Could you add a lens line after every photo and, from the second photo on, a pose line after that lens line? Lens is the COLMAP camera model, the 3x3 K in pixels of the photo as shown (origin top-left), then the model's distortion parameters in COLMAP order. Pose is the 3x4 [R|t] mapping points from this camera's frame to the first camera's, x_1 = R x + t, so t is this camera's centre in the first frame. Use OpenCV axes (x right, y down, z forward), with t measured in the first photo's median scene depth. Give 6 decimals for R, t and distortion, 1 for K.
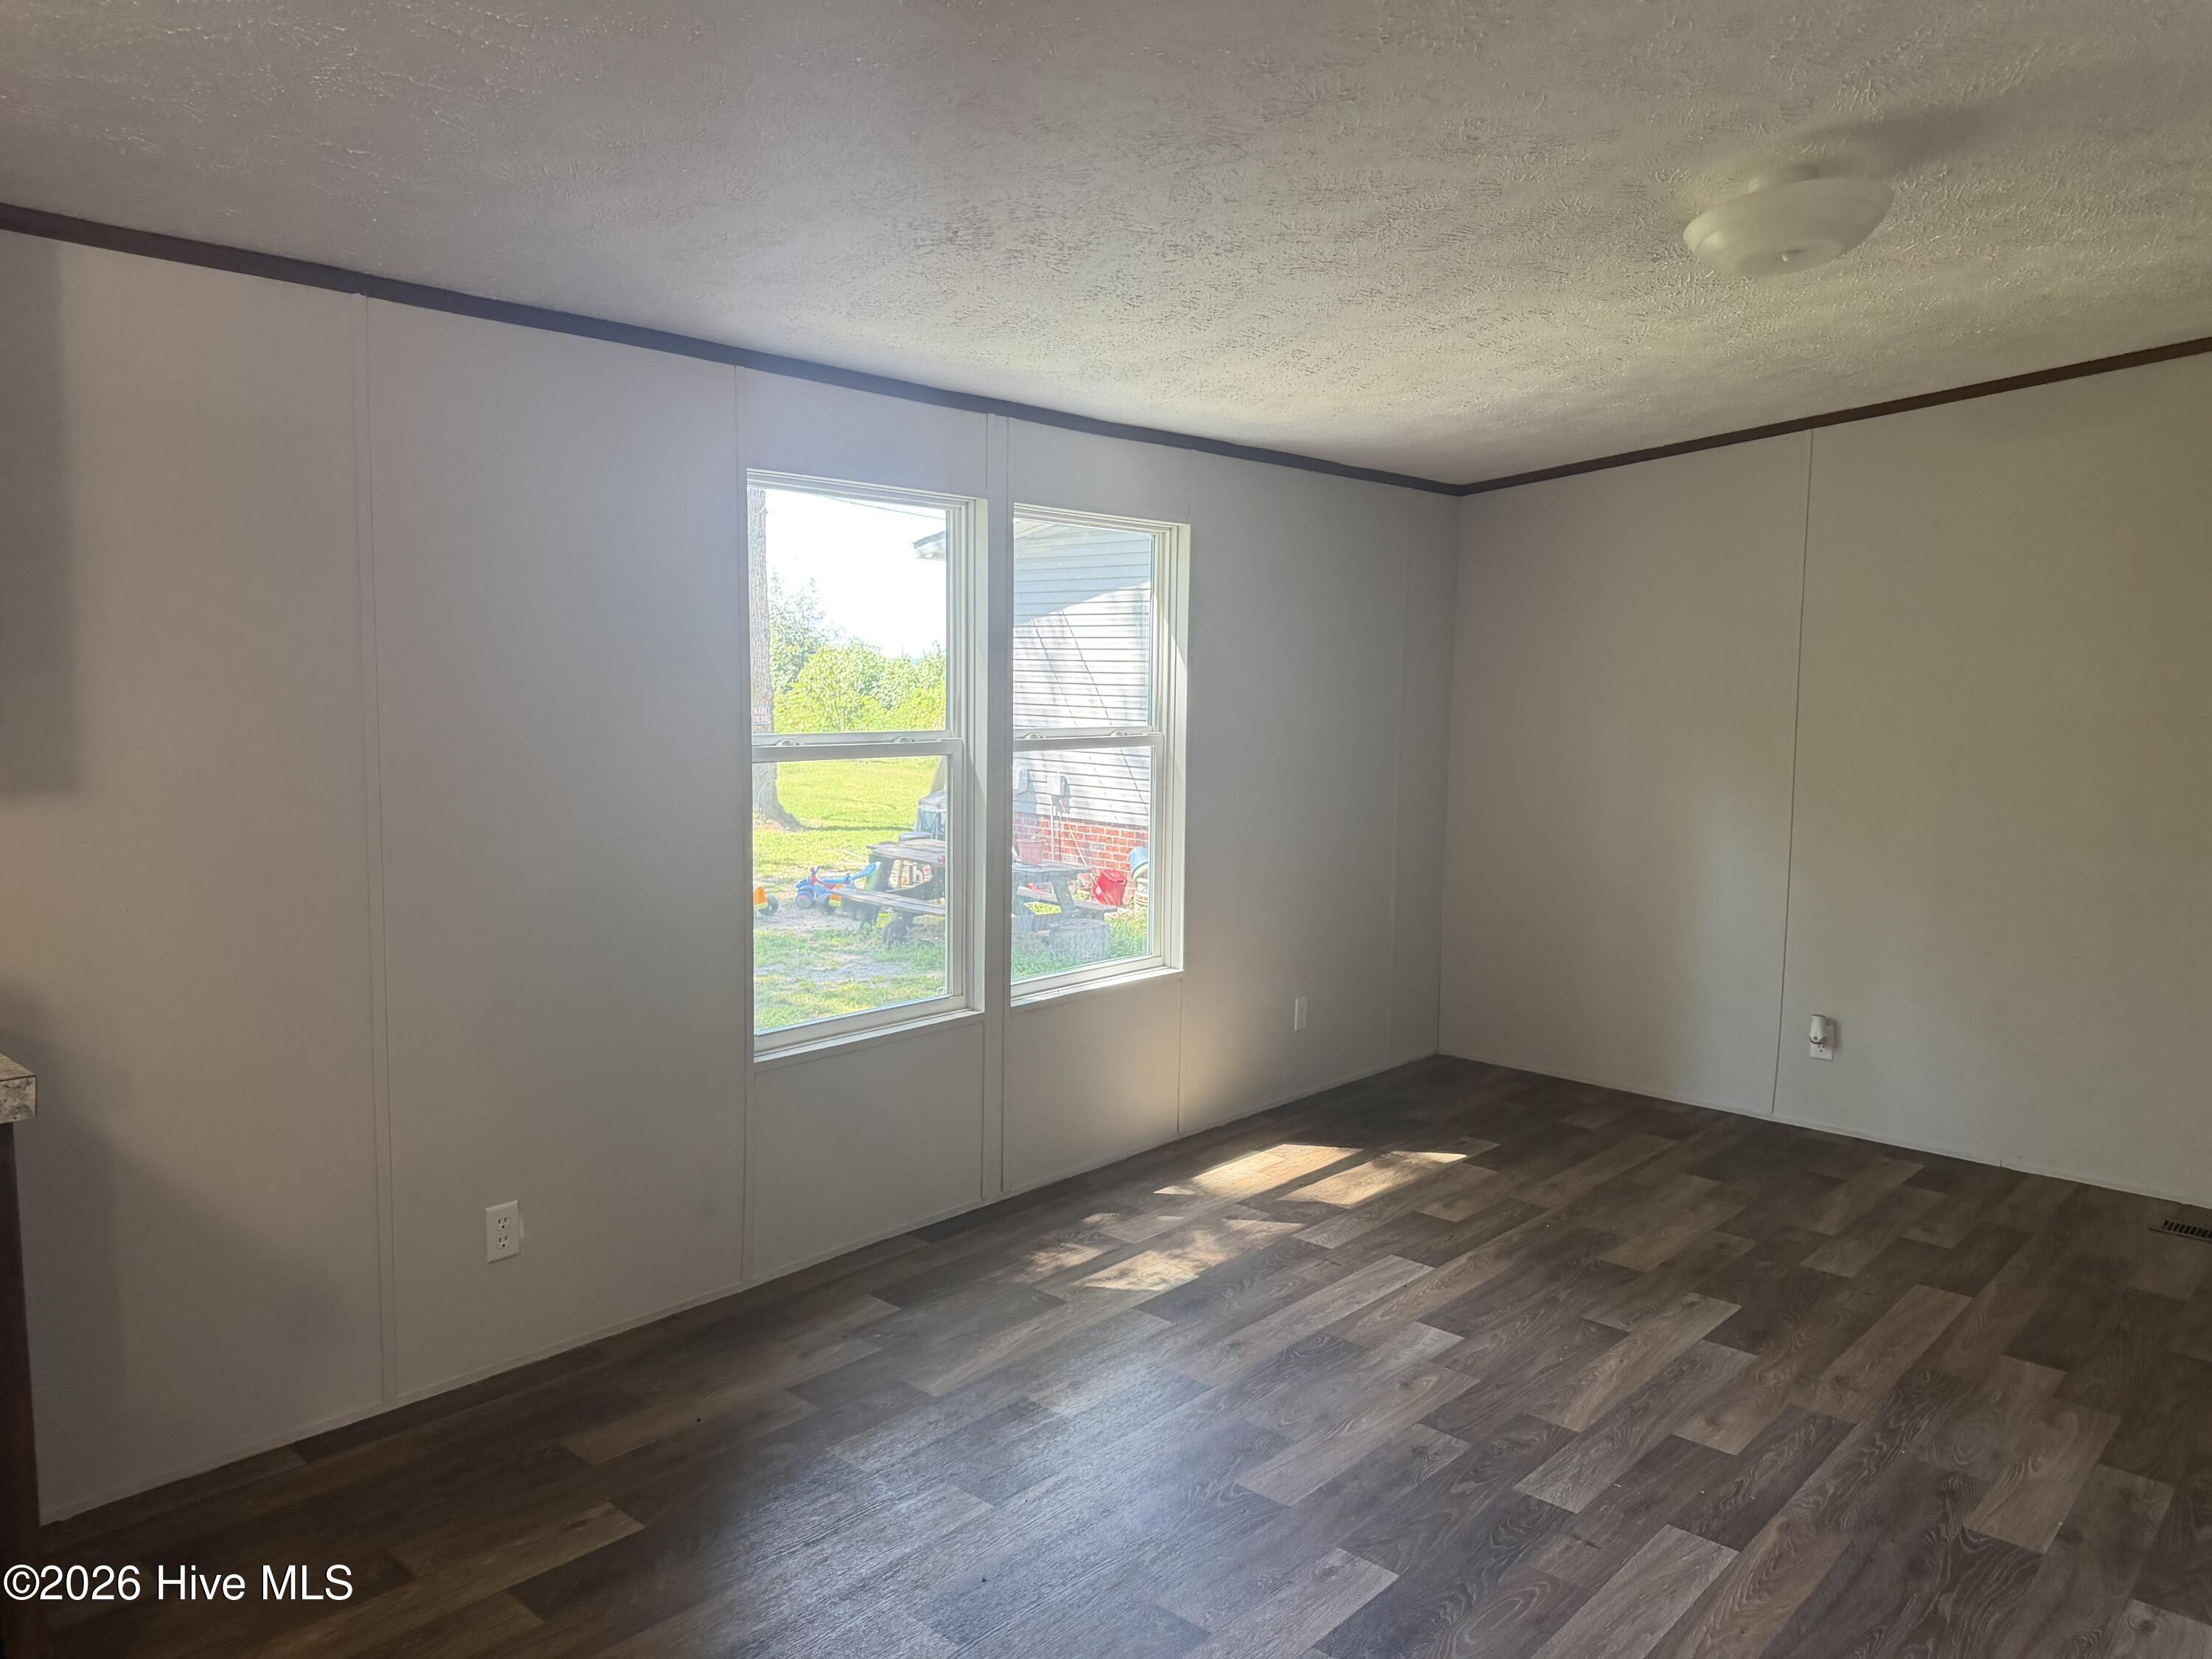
lens RADIAL K [[1559.6, 0, 1106.0], [0, 1559.6, 829.5], [0, 0, 1]] dist [-0.006595, -0.008635]
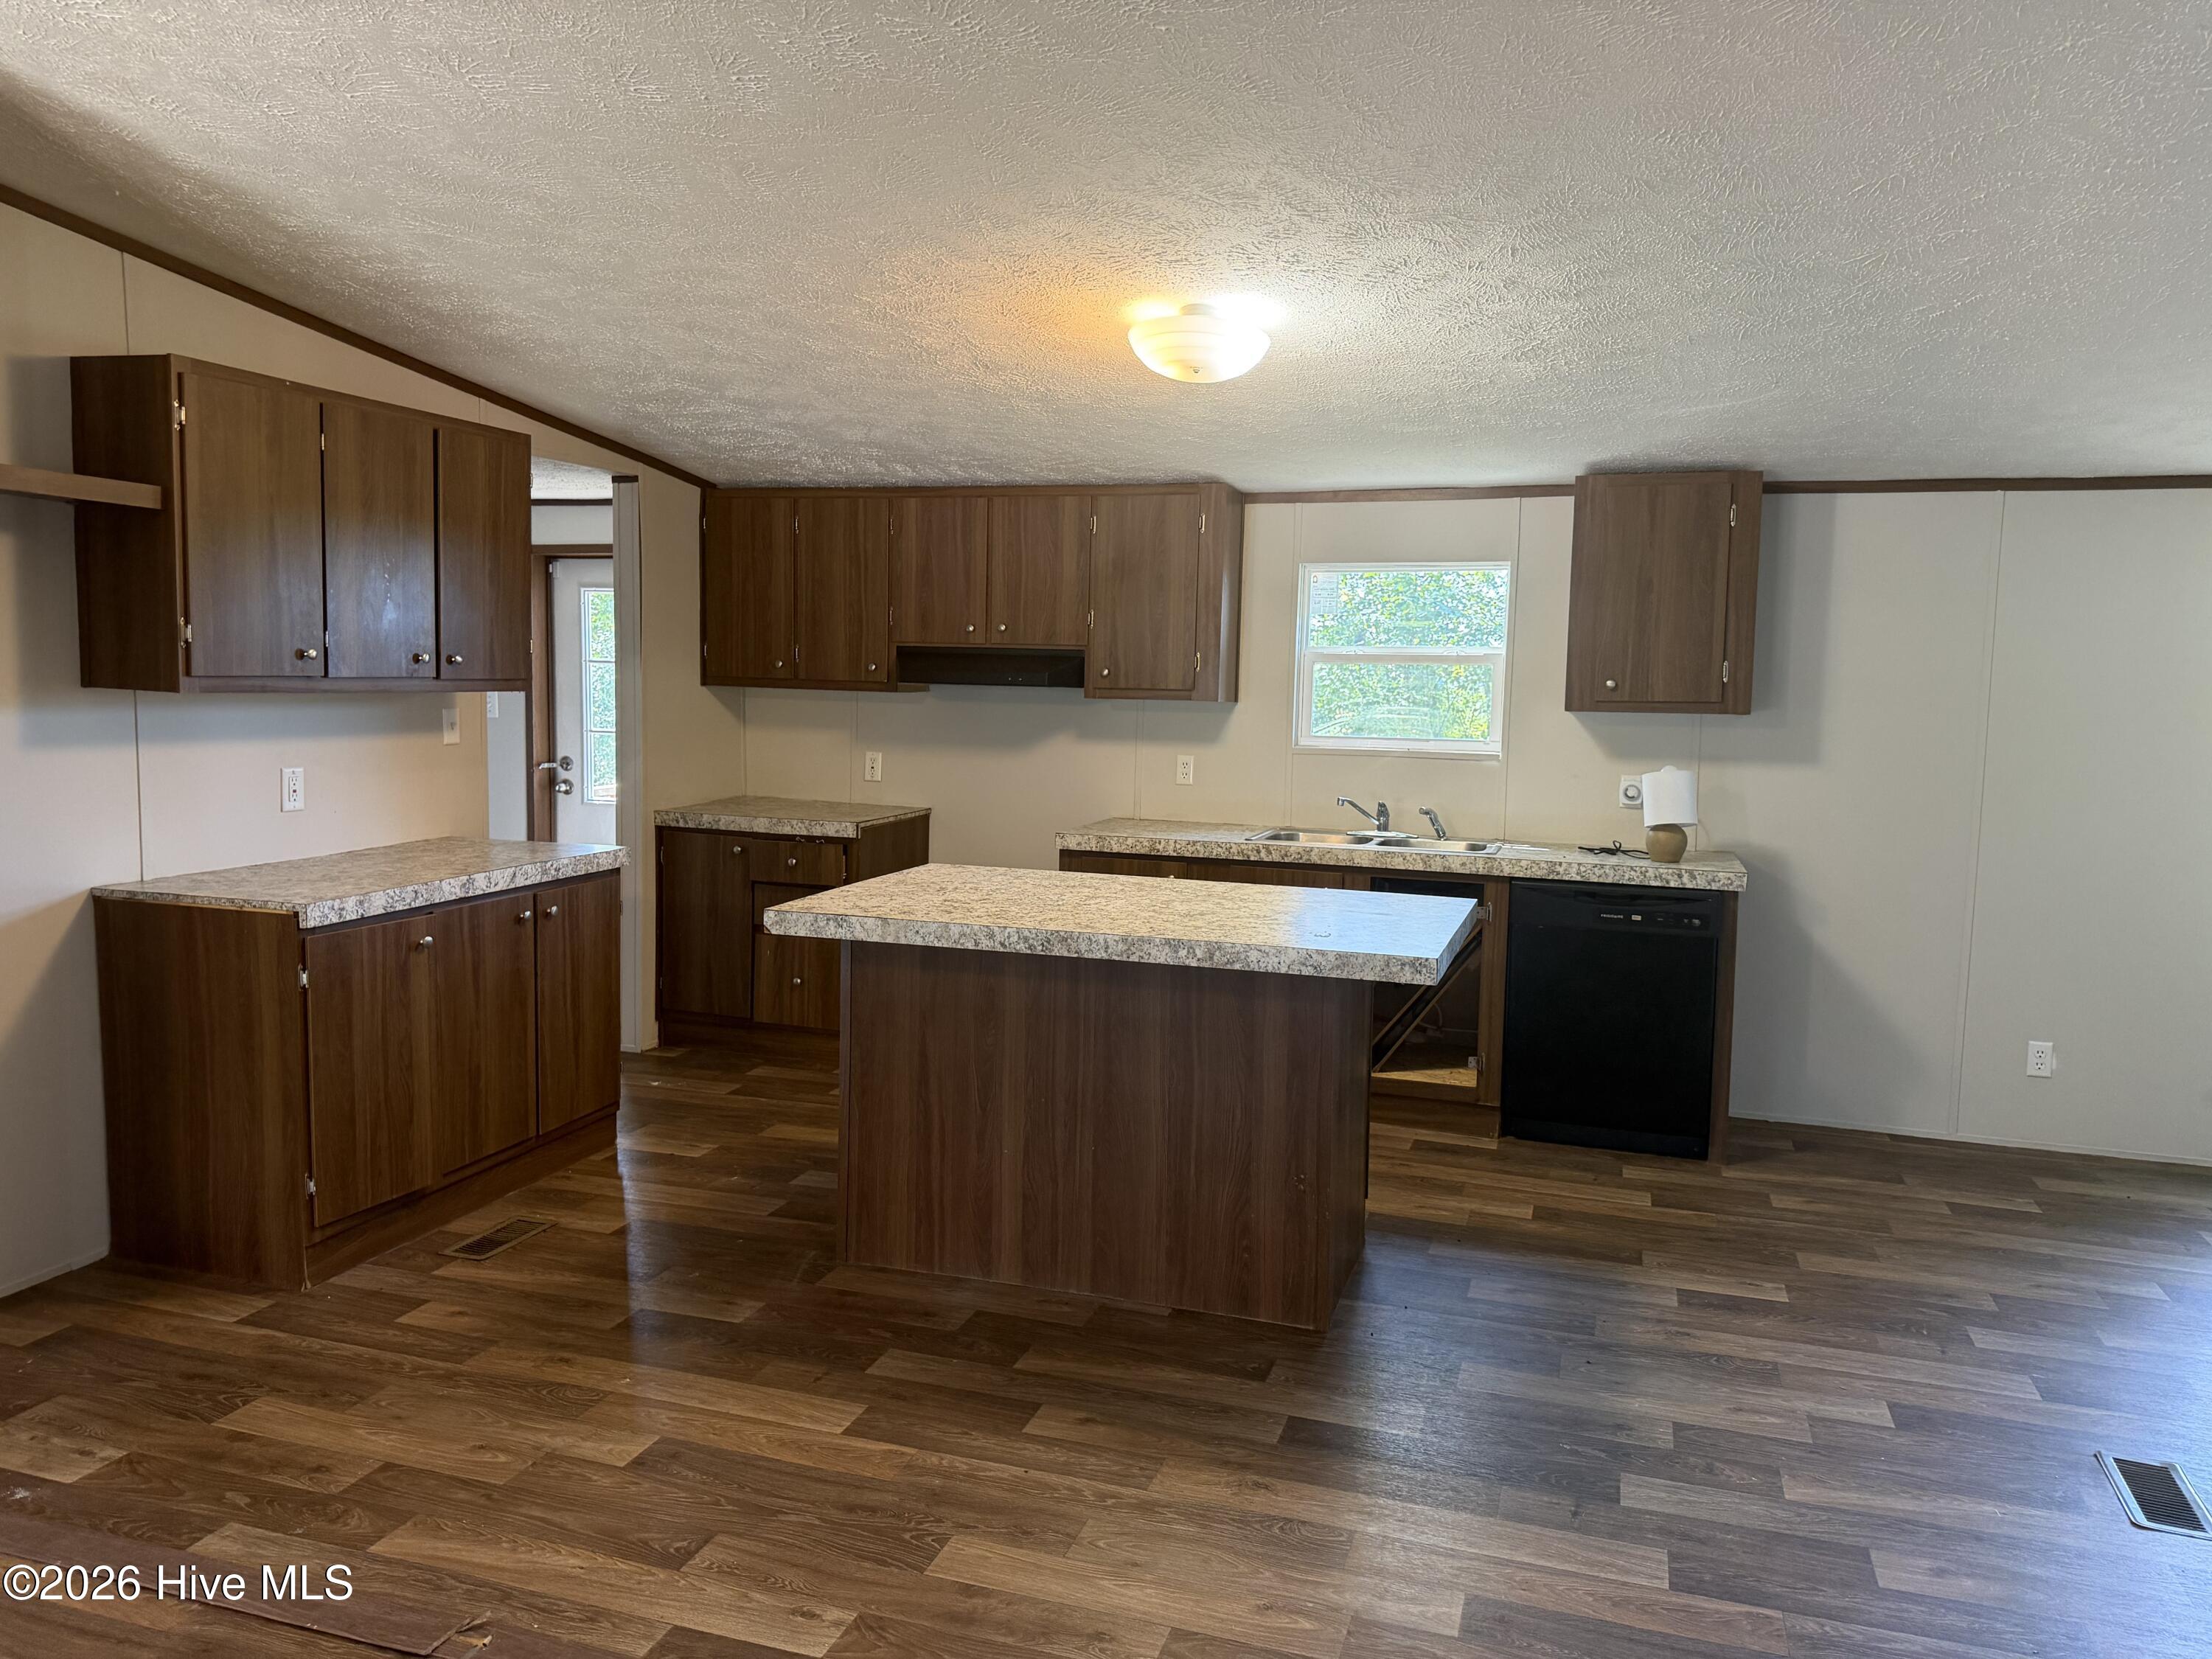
lens RADIAL K [[1554.9, 0, 1098.3], [0, 1554.9, 800.4], [0, 0, 1]] dist [0.071058, -0.085668]
pose [[0.402652, 0.069673, -0.912698, 0.550248], [-0.109855, 0.993570, 0.027383, 0.049899], [0.908737, 0.089239, 0.407717, -0.442016]]
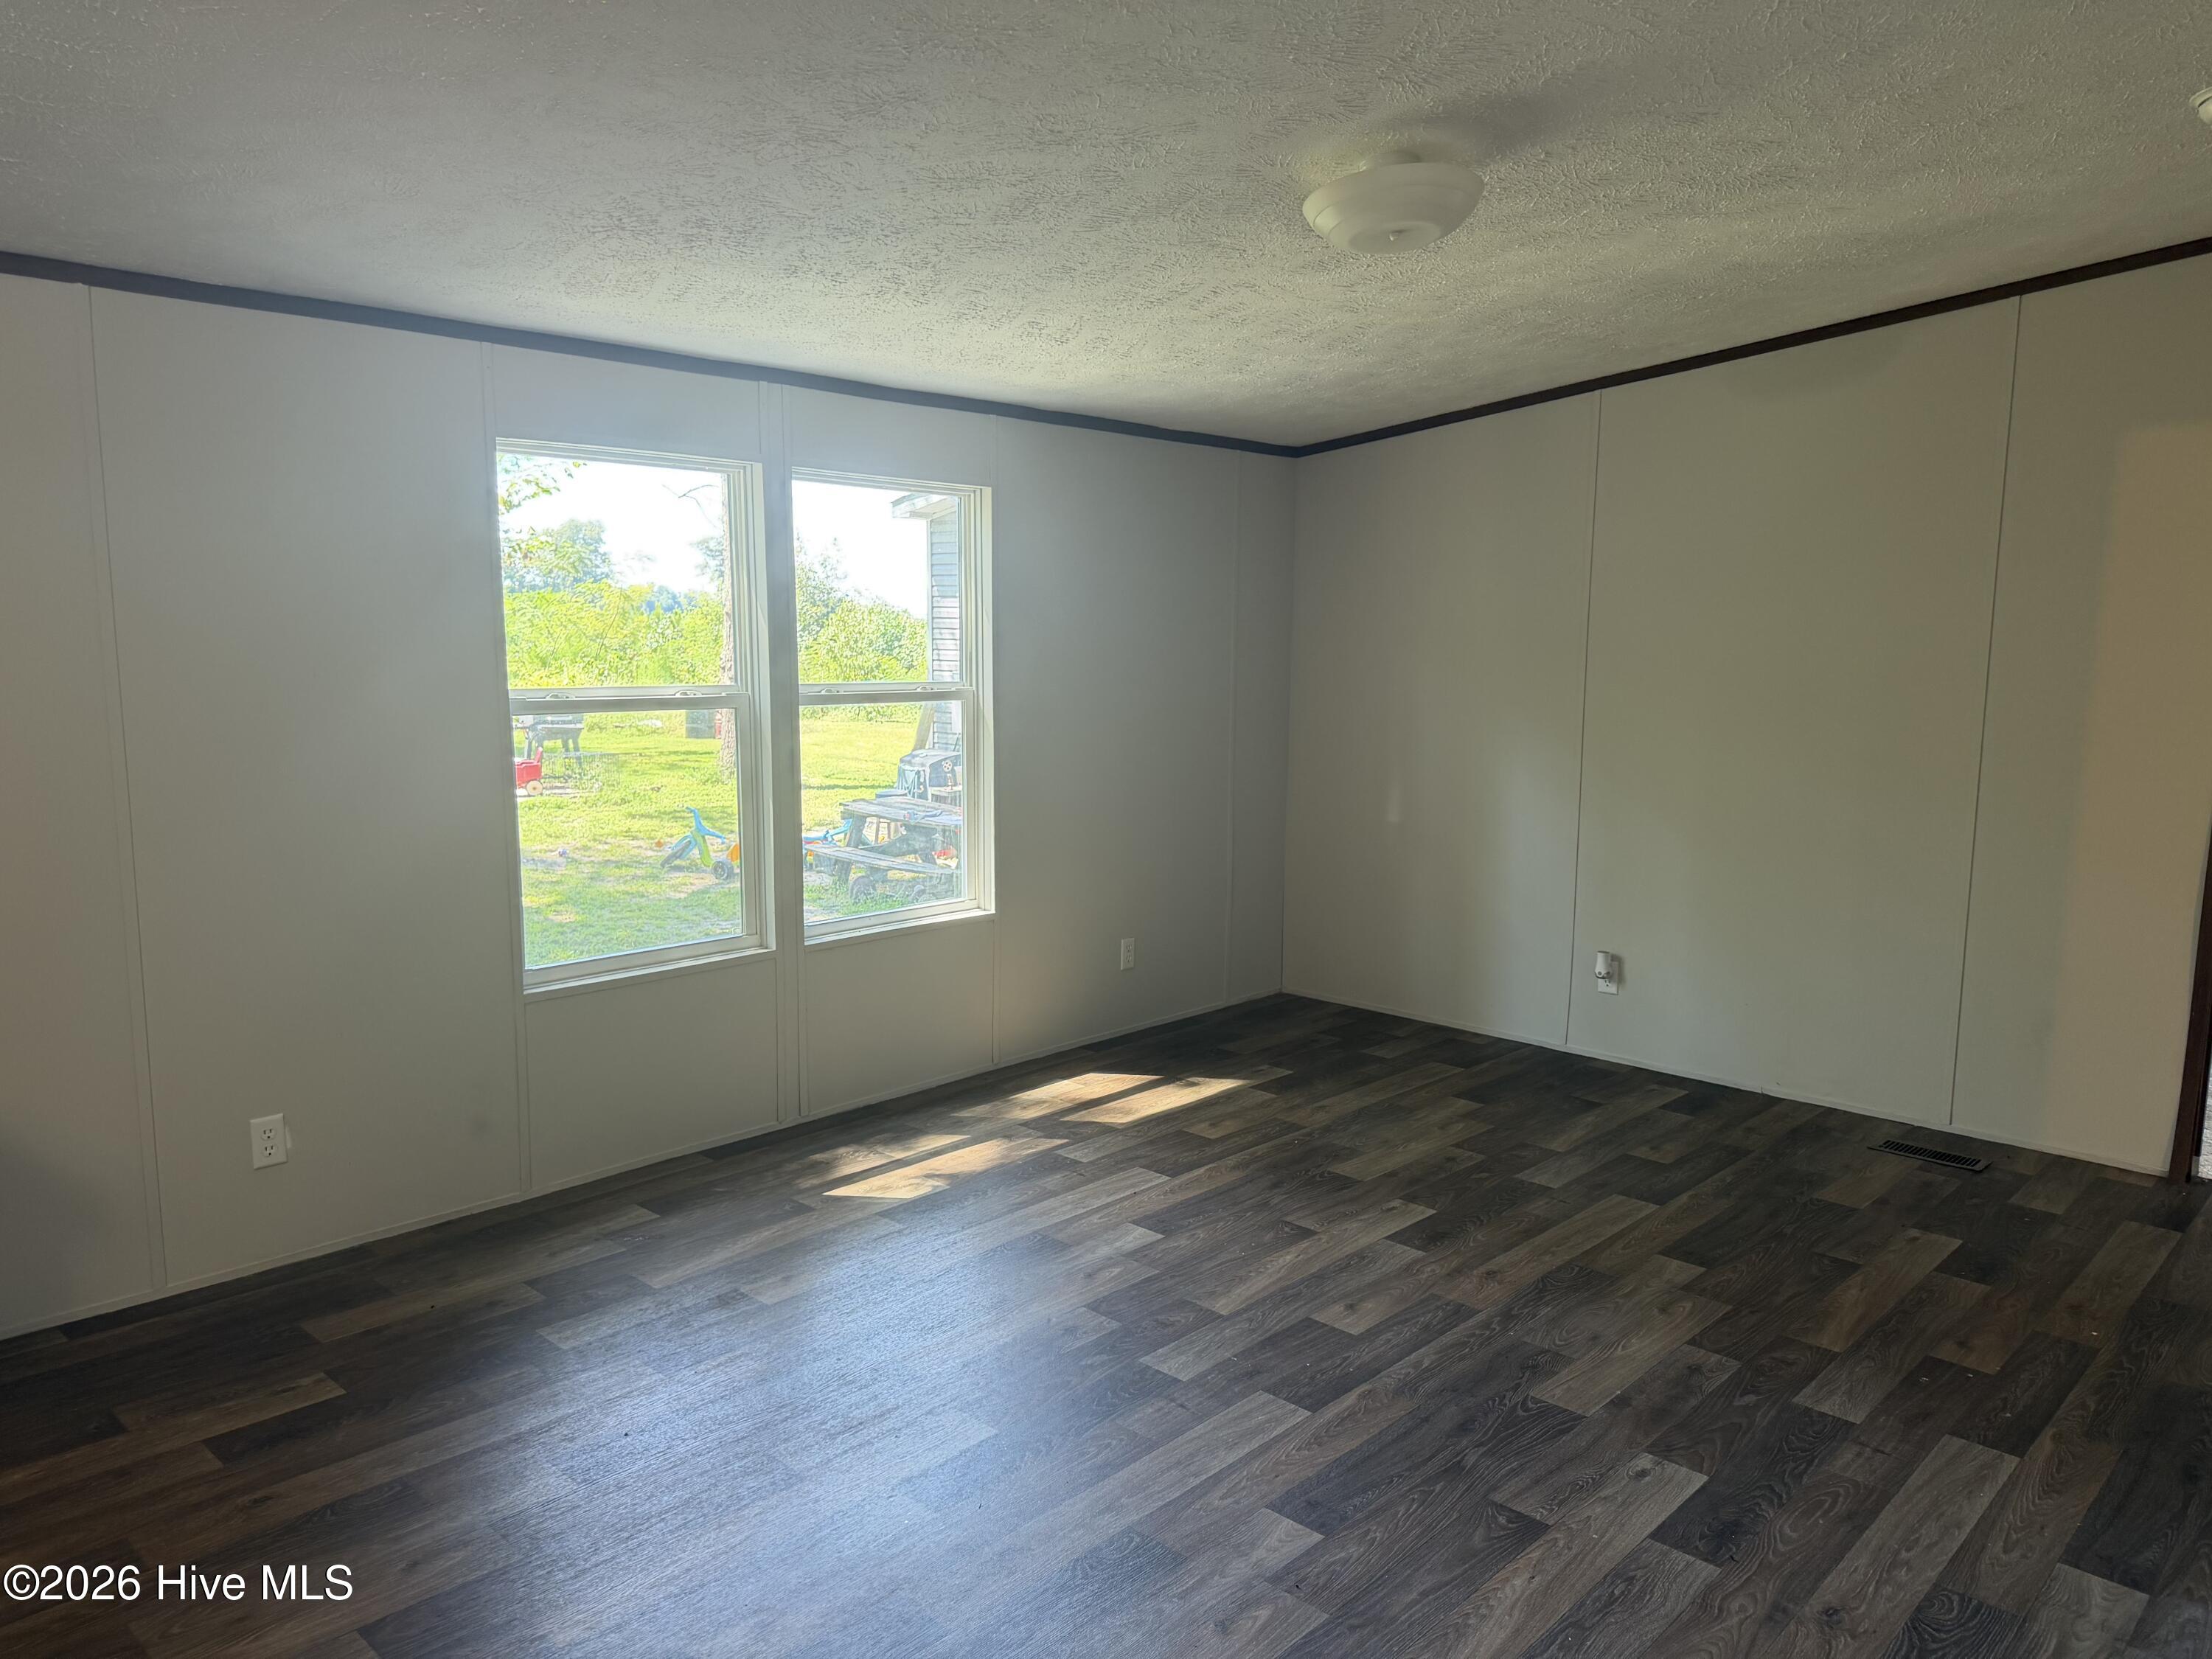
lens RADIAL K [[1551.7, 0, 1138.6], [0, 1551.7, 840.3], [0, 0, 1]] dist [0.045361, -0.079488]
pose [[0.999975, -0.003489, -0.006131, 0.192365], [0.003688, 0.999459, 0.032688, 0.010753], [0.006014, -0.032710, 0.999447, -0.071830]]
